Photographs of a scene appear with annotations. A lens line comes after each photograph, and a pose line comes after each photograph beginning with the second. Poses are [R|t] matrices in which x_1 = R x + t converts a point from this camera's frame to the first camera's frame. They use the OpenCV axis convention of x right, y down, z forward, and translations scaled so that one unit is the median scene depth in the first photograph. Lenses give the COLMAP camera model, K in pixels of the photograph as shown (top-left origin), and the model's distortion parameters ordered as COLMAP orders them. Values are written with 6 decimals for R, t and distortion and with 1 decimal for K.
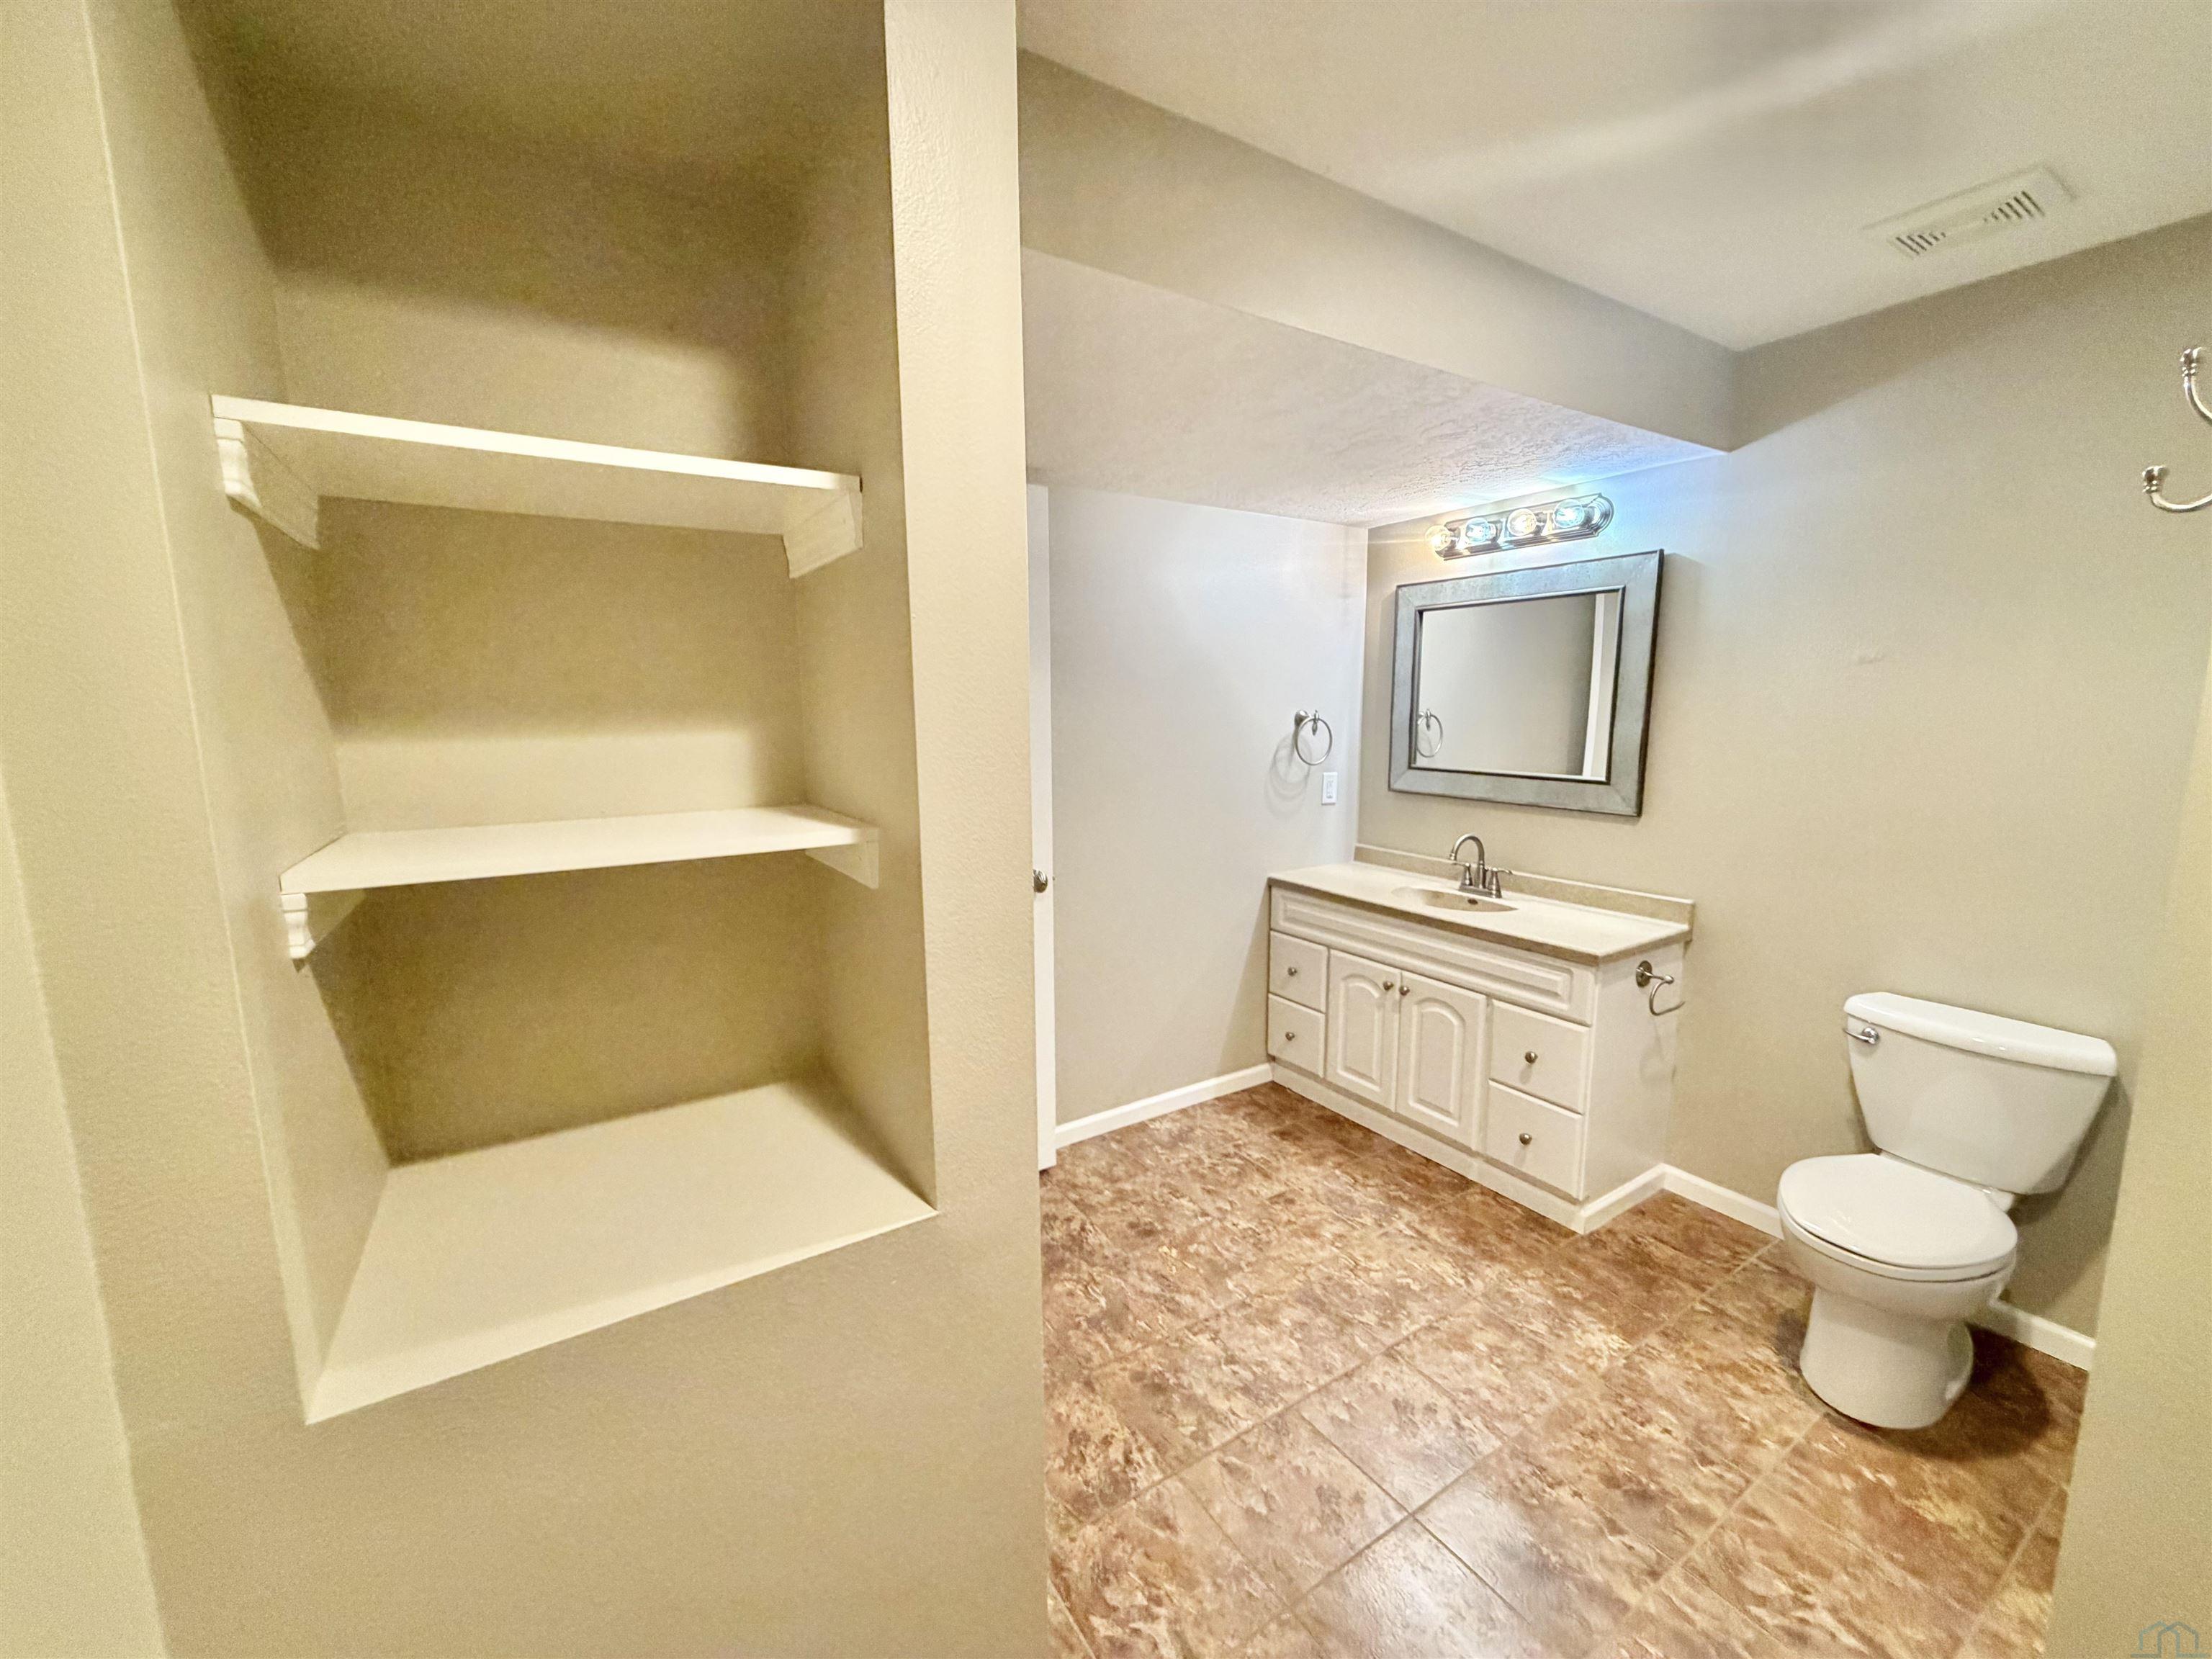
lens RADIAL K [[884.3, 0, 1104.0], [0, 884.3, 833.0], [0, 0, 1]] dist [0.000135, 0.000090]
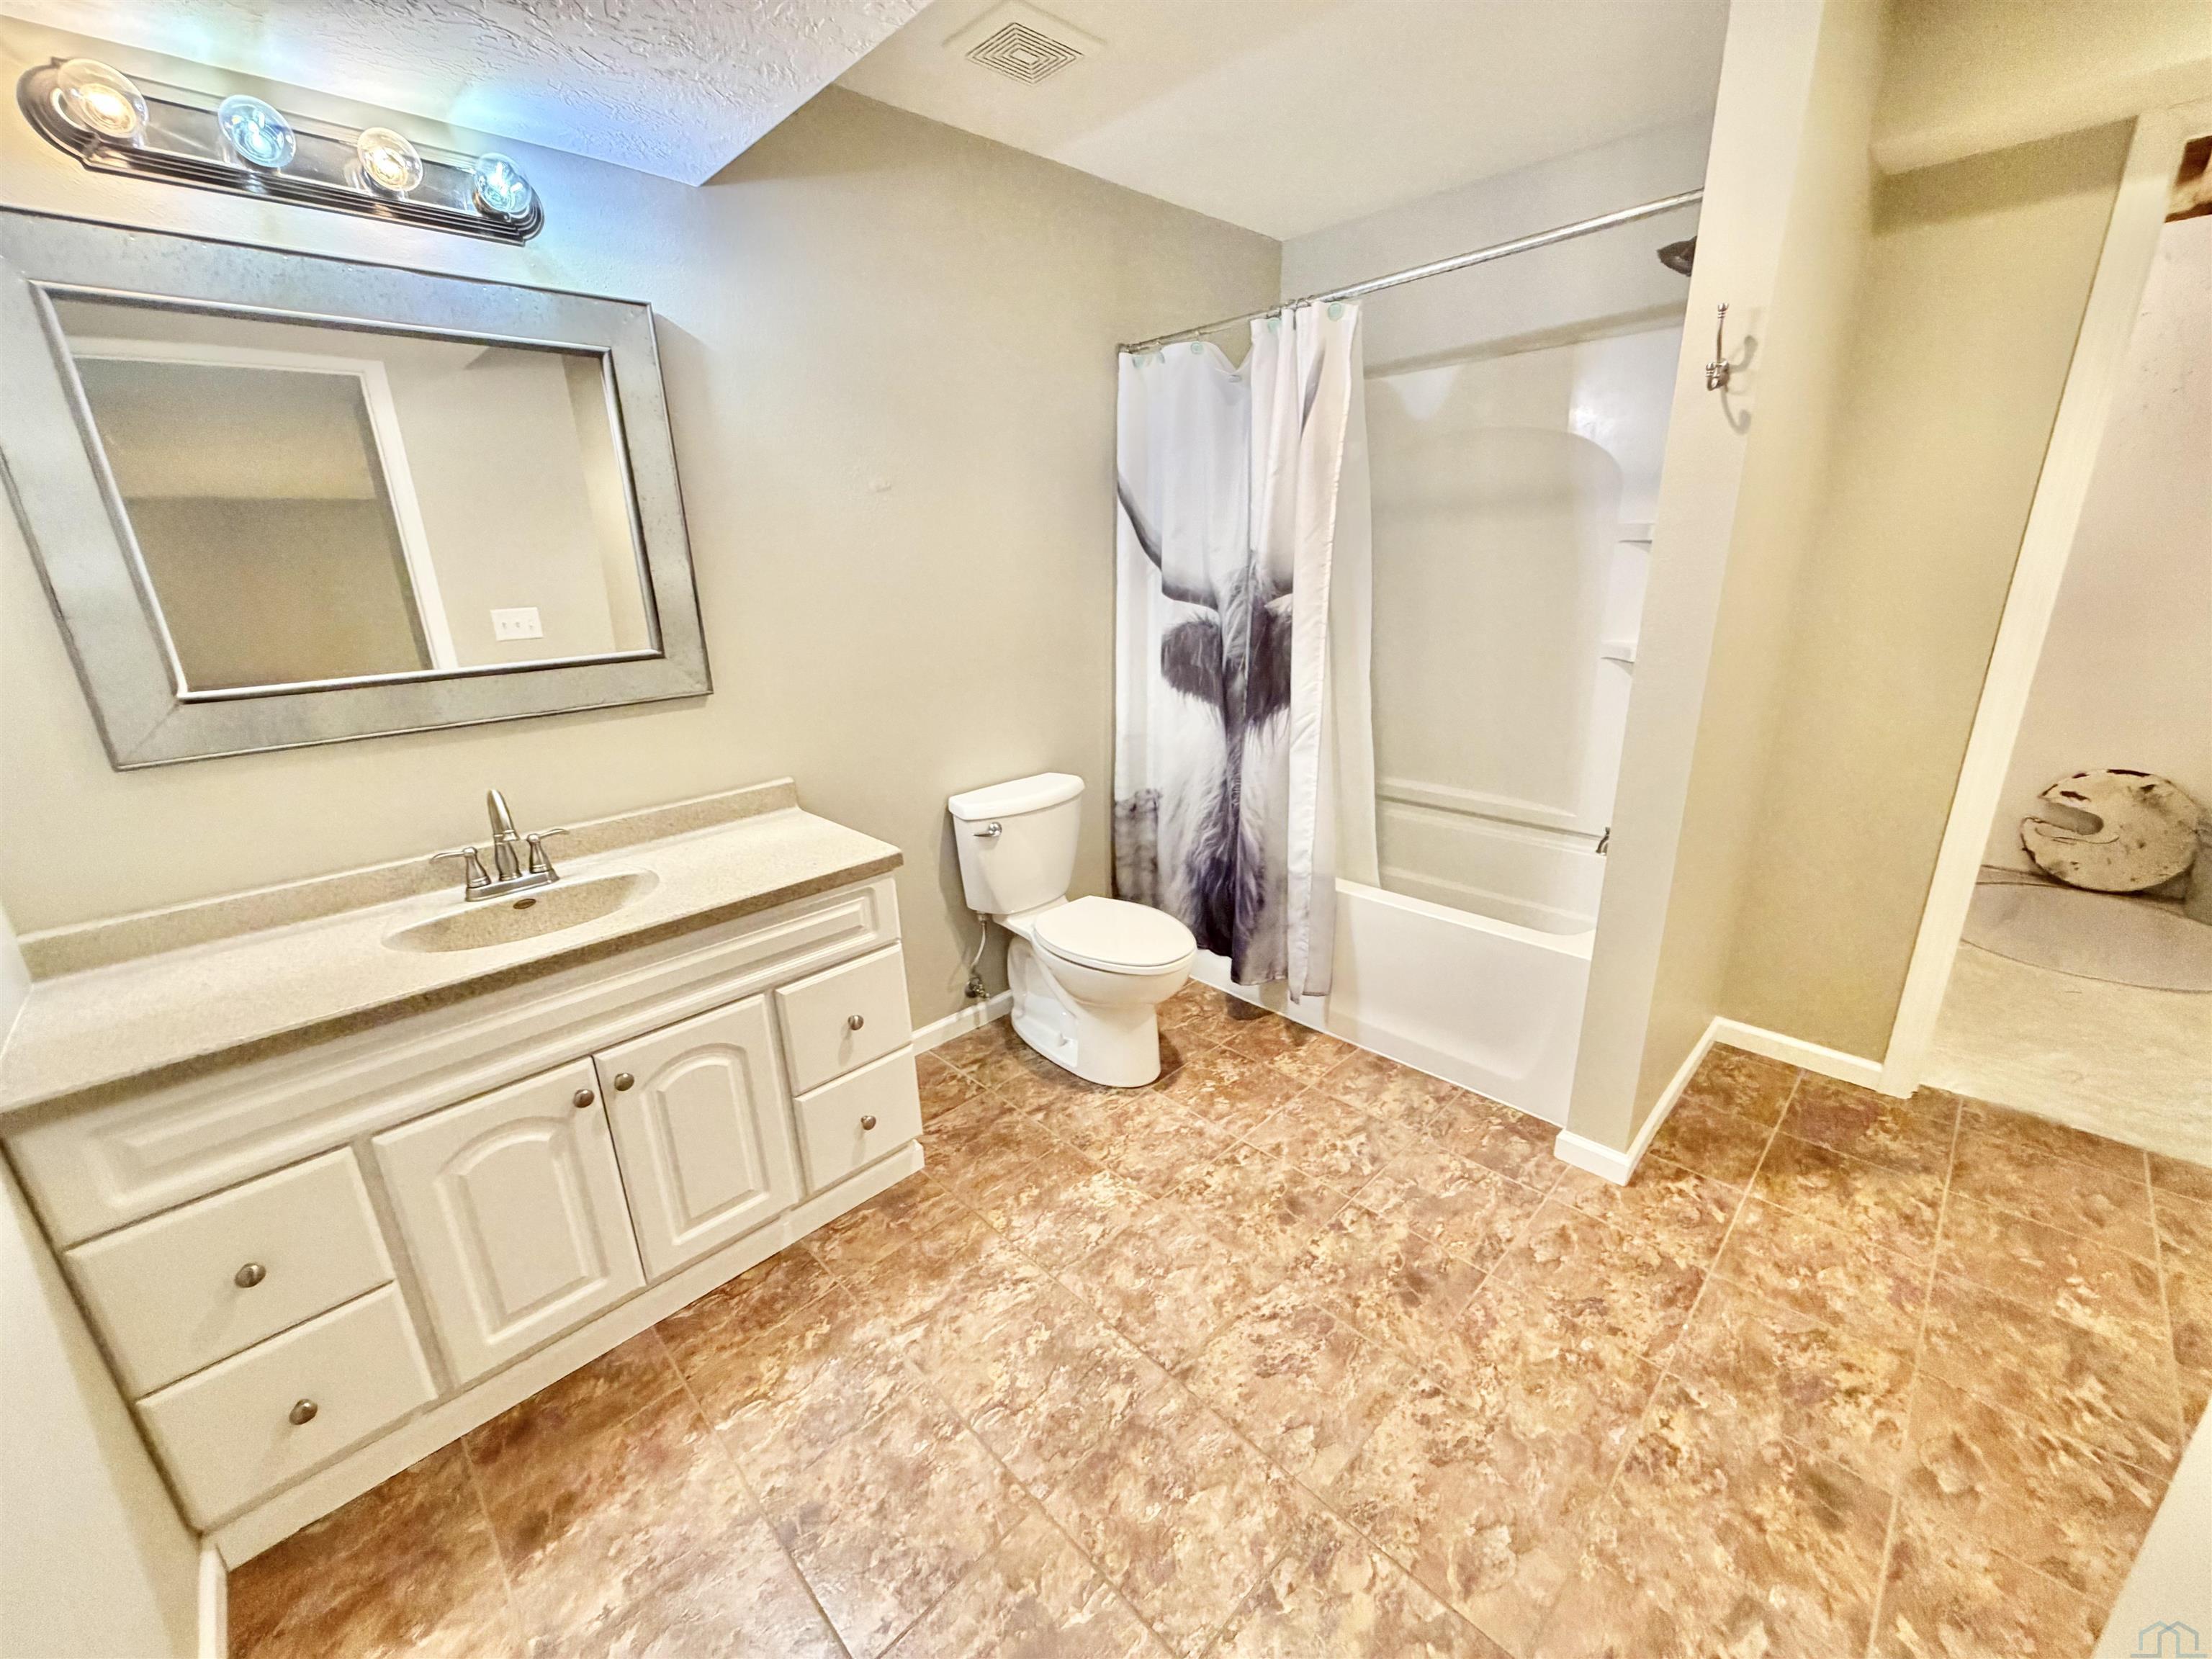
lens RADIAL K [[884.3, 0, 1104.3], [0, 884.3, 826.7], [0, 0, 1]] dist [0.000135, 0.000090]
pose [[-0.203305, -0.282700, 0.937415, -0.221360], [0.177280, 0.930958, 0.319201, -0.105639], [-0.962932, 0.231080, -0.139152, 0.910893]]
